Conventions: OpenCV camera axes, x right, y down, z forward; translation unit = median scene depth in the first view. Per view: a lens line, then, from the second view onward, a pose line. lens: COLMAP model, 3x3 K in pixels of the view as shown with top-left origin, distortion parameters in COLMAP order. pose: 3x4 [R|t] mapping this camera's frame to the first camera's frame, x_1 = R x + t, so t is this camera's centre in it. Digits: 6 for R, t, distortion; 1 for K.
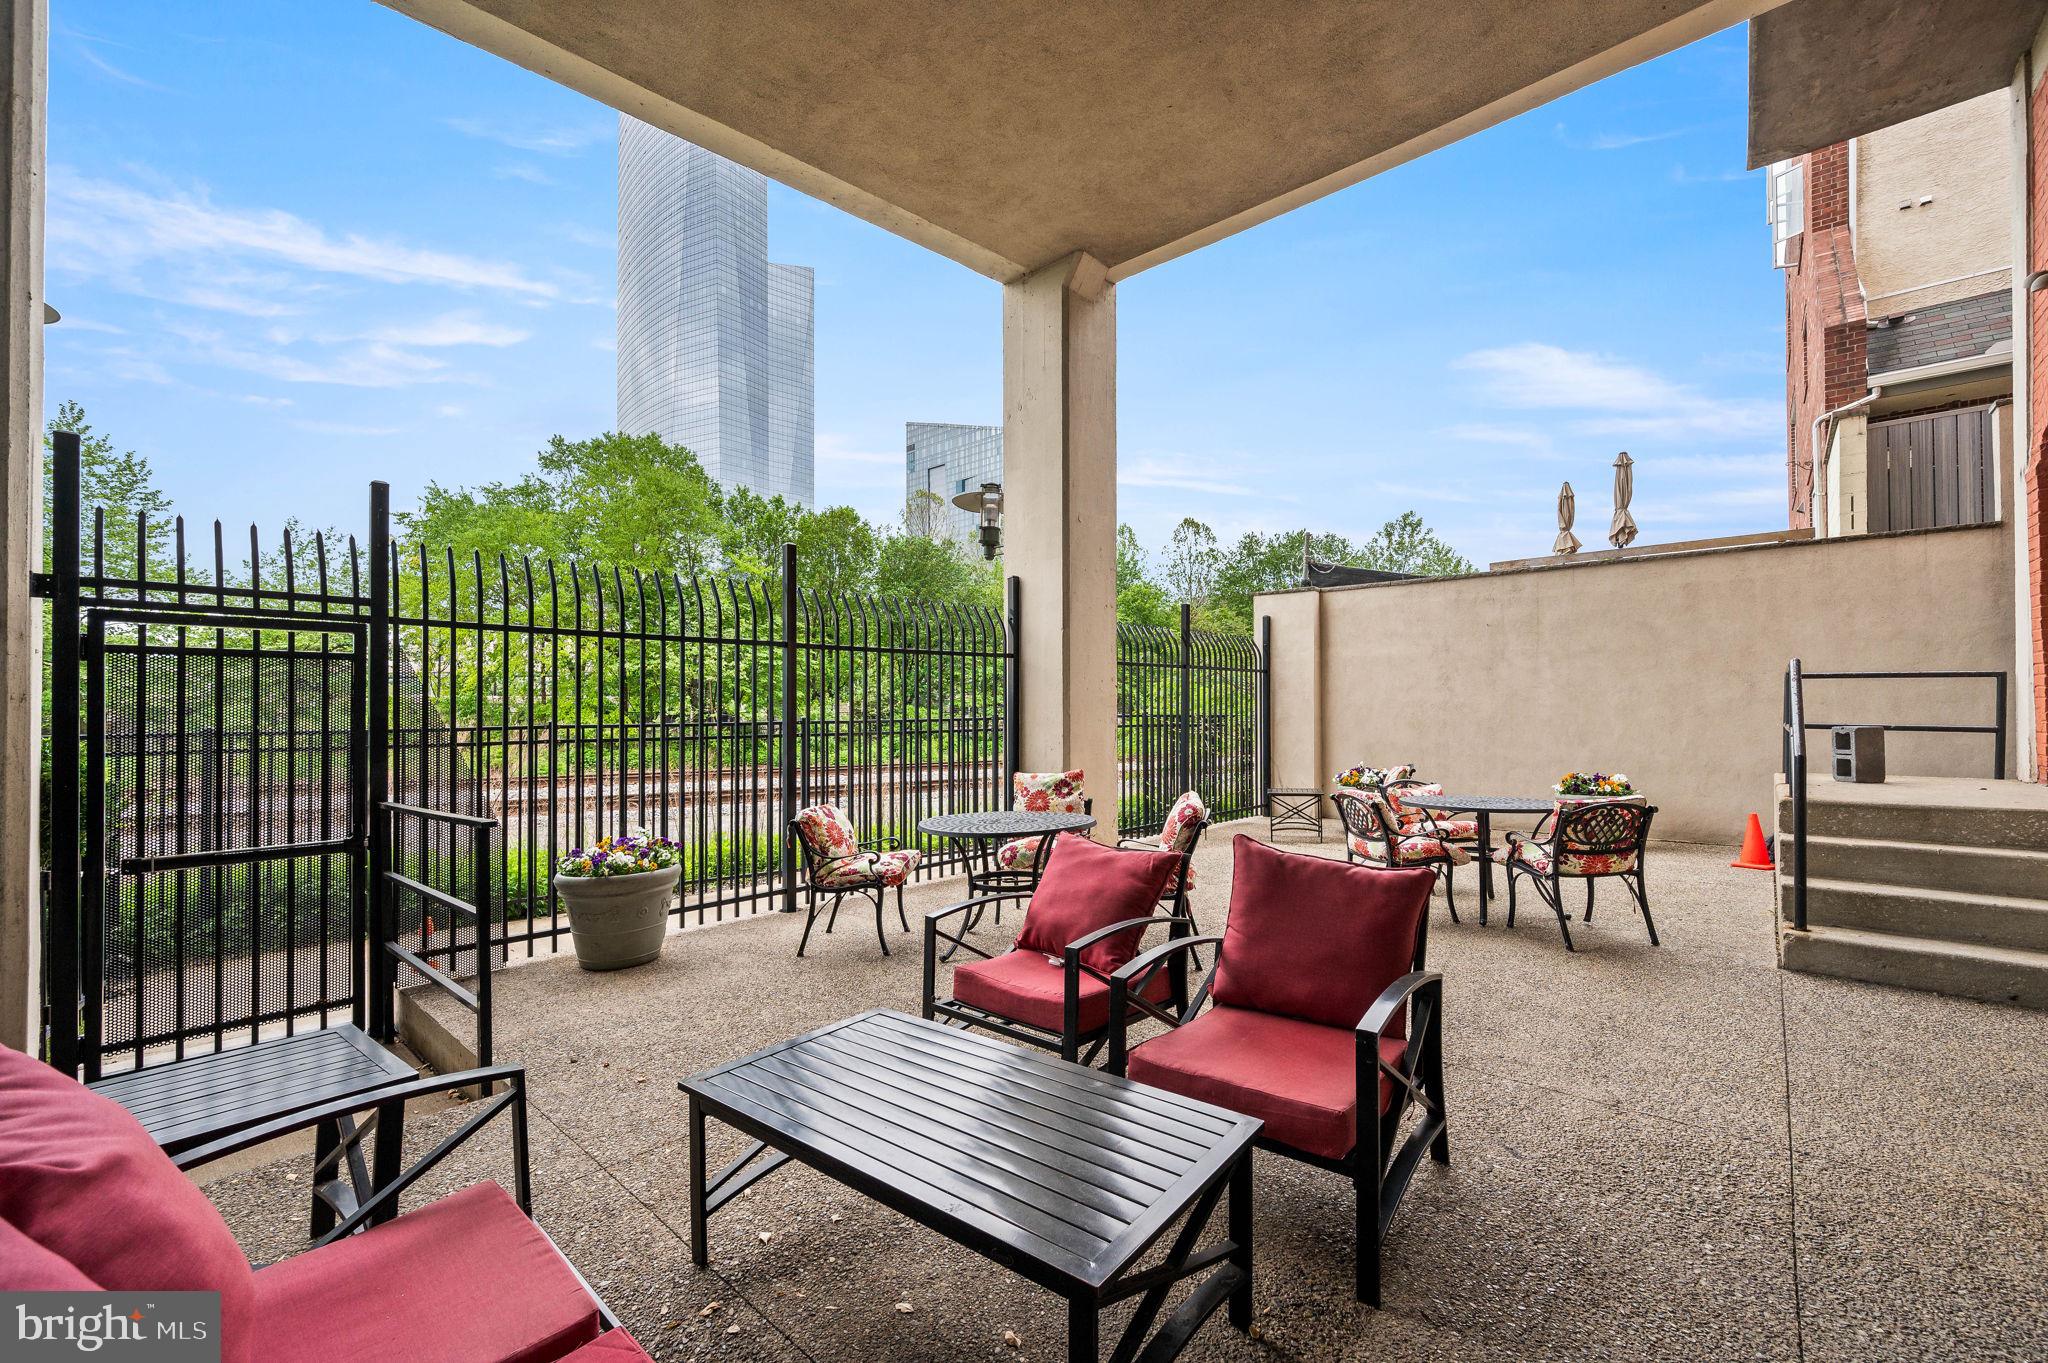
lens RADIAL K [[828.9, 0, 1018.6], [0, 828.9, 701.3], [0, 0, 1]] dist [0.000263, -0.000028]
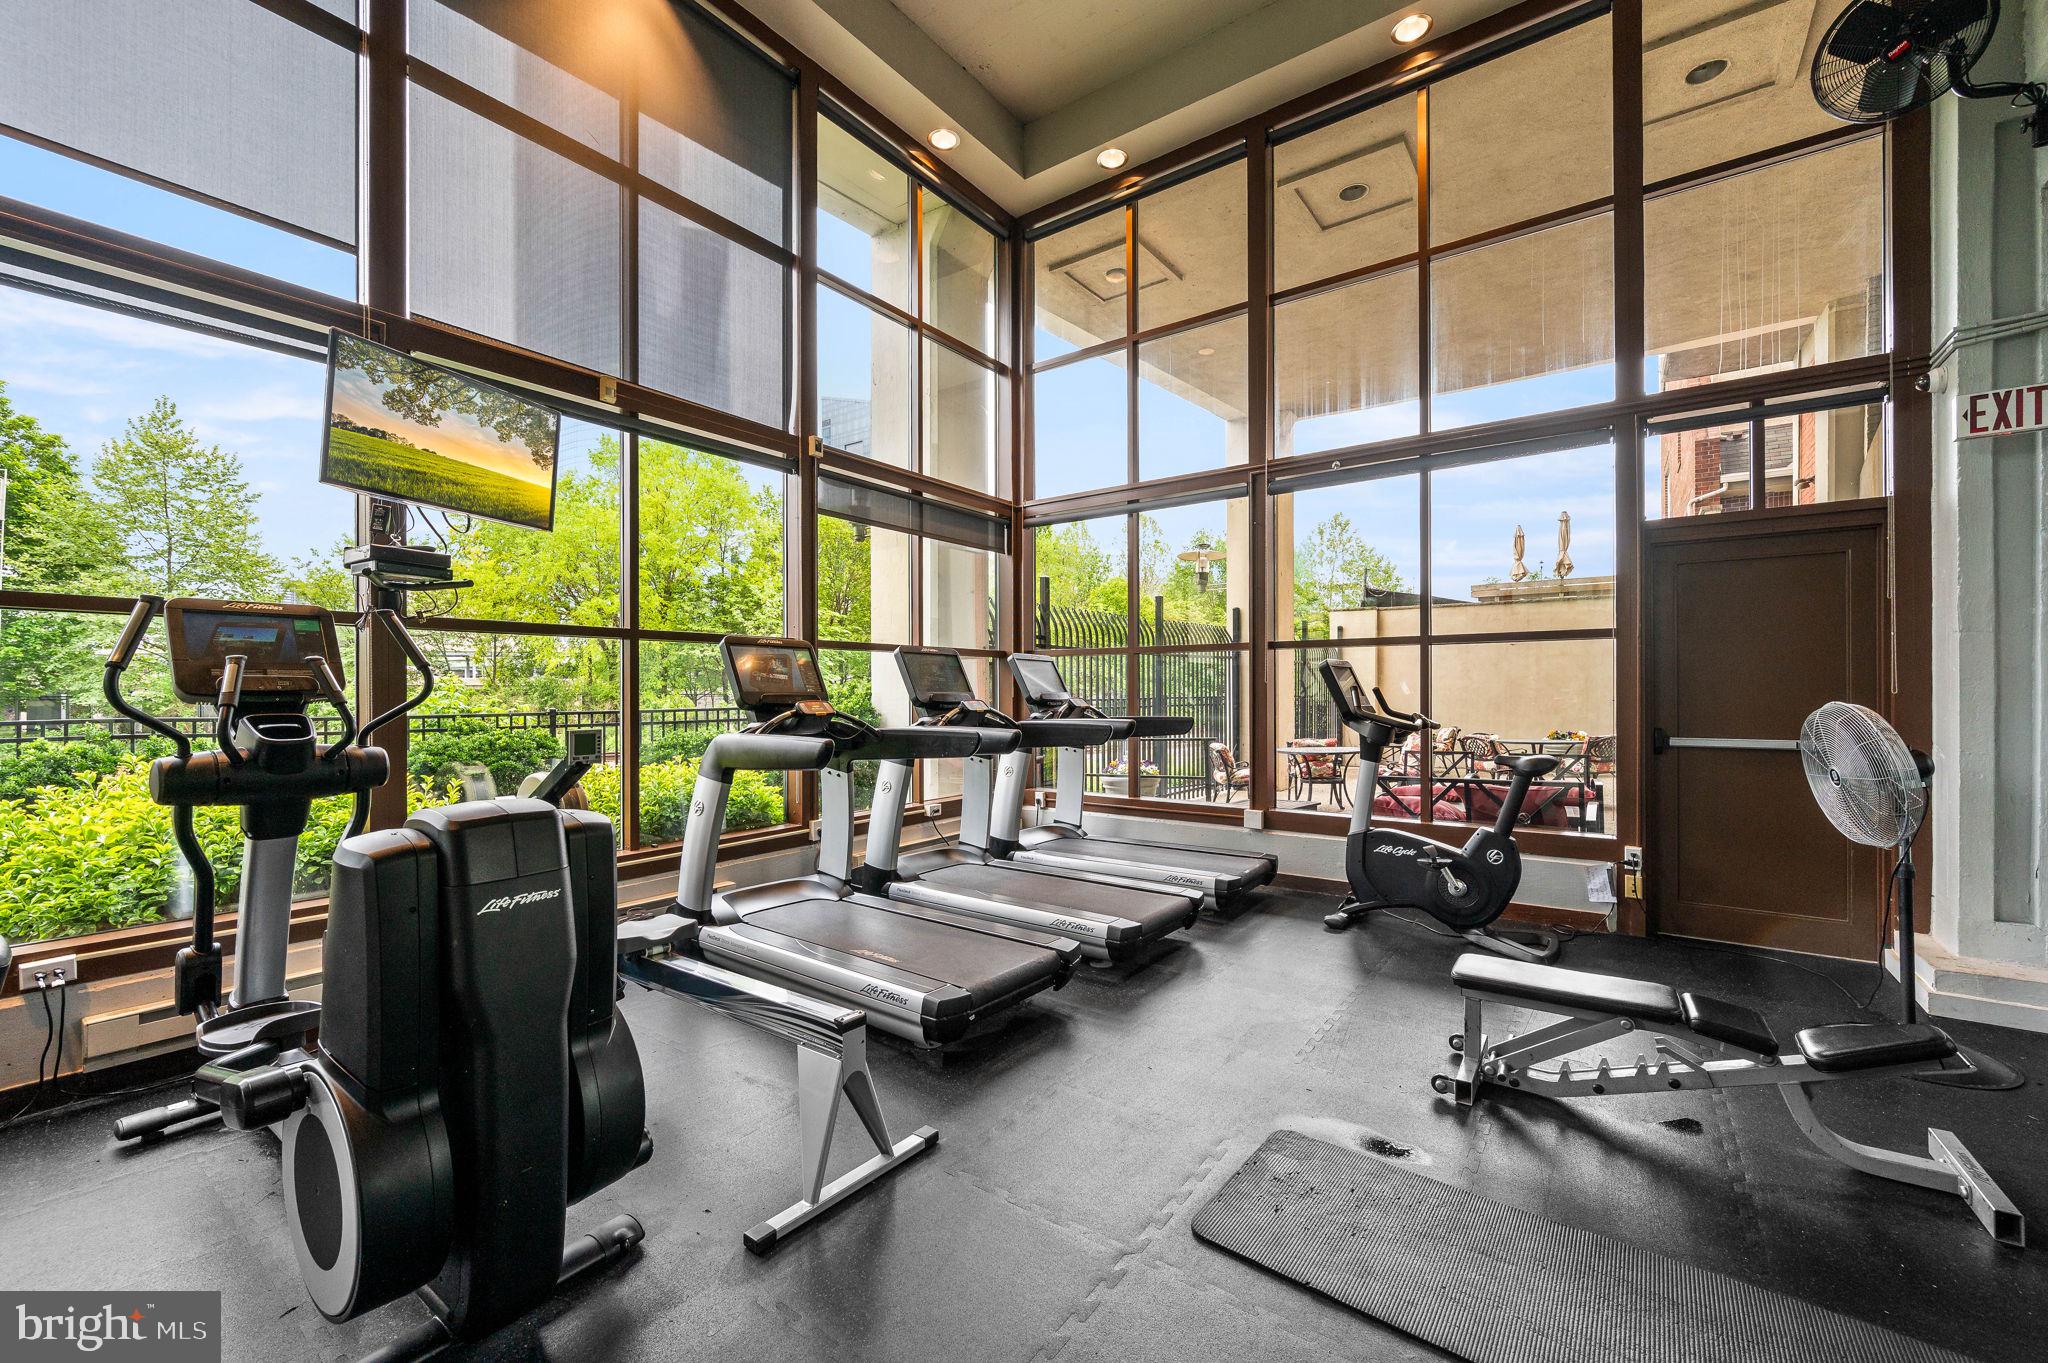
lens RADIAL K [[826.0, 0, 1035.5], [0, 826.0, 685.2], [0, 0, 1]] dist [0.000190, 0.000216]
pose [[0.993673, 0.000629, 0.112313, -0.336008], [-0.000893, 0.999997, 0.002299, -0.003314], [-0.112311, -0.002385, 0.993670, -0.312261]]
